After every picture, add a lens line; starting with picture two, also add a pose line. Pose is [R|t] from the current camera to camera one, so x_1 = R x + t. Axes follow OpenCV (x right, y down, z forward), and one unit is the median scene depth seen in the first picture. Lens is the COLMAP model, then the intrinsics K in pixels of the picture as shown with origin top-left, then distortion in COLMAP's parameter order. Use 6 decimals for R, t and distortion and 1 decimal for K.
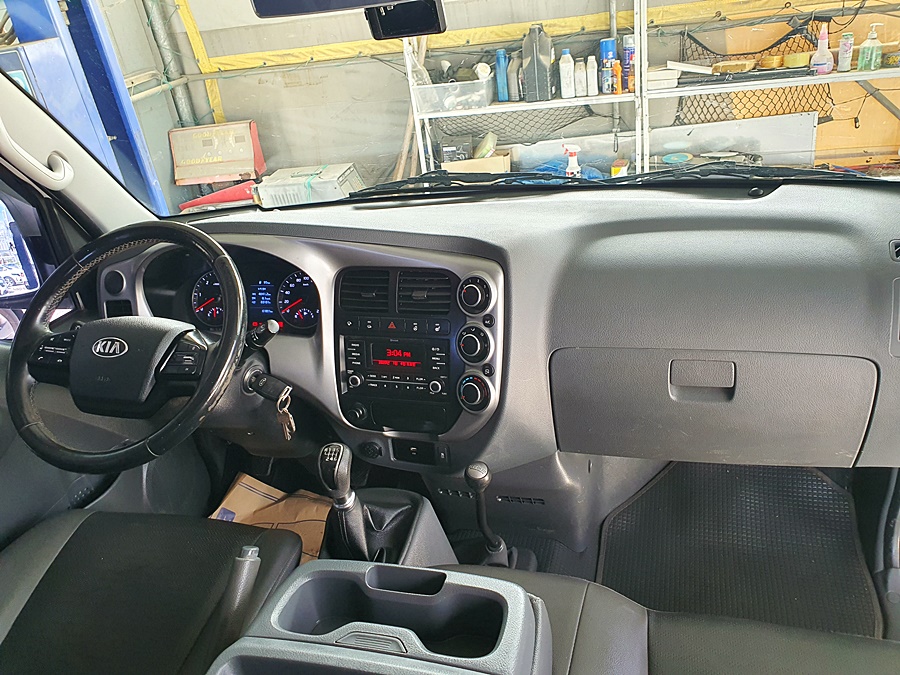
lens RADIAL K [[697.6, 0, 449.7], [0, 697.6, 324.3], [0, 0, 1]] dist [0.009411, -0.003119]
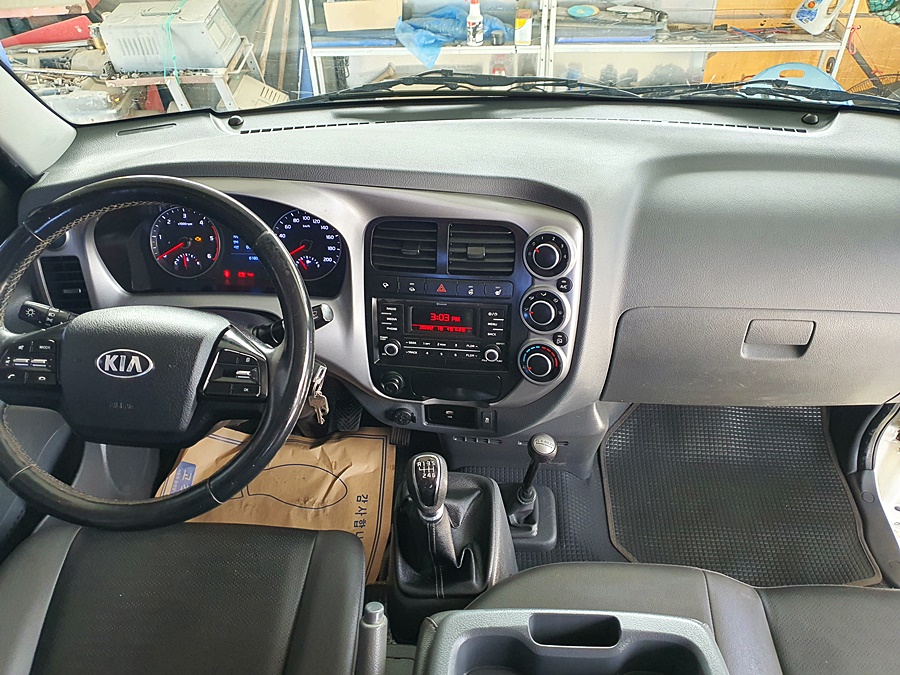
lens RADIAL K [[702.4, 0, 454.1], [0, 702.4, 320.3], [0, 0, 1]] dist [0.005565, 0.003235]
pose [[0.971170, -0.060070, 0.230694, -0.233805], [0.006596, 0.974132, 0.225885, -0.133093], [-0.238295, -0.217852, 0.946444, 0.159168]]
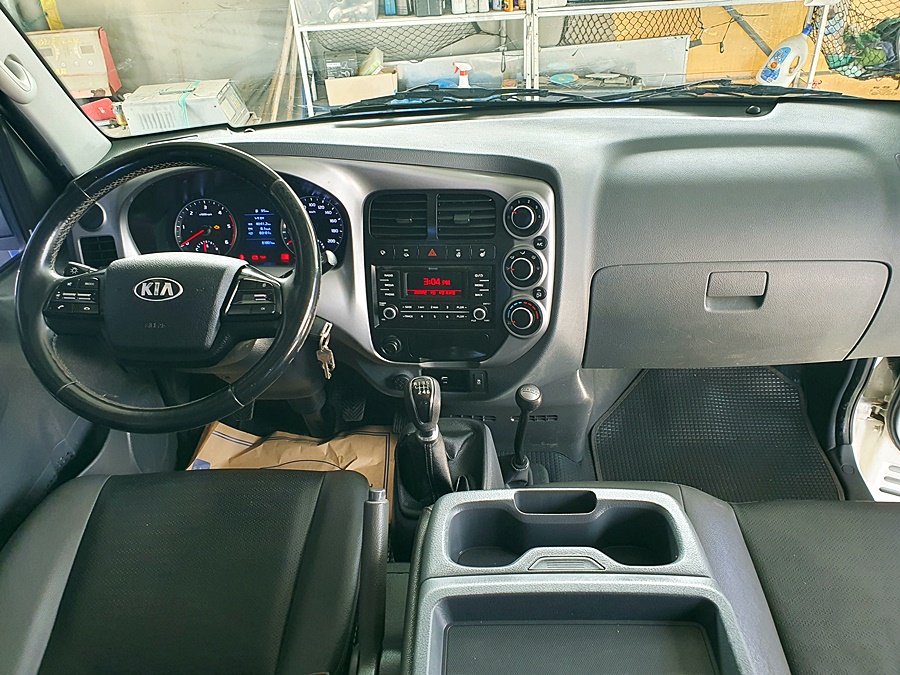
lens RADIAL K [[697.6, 0, 449.7], [0, 697.6, 324.3], [0, 0, 1]] dist [0.009411, -0.003119]
pose [[0.971628, -0.065960, 0.227129, -0.248299], [0.041874, 0.993129, 0.109279, -0.002768], [-0.232777, -0.096668, 0.967714, 0.052117]]
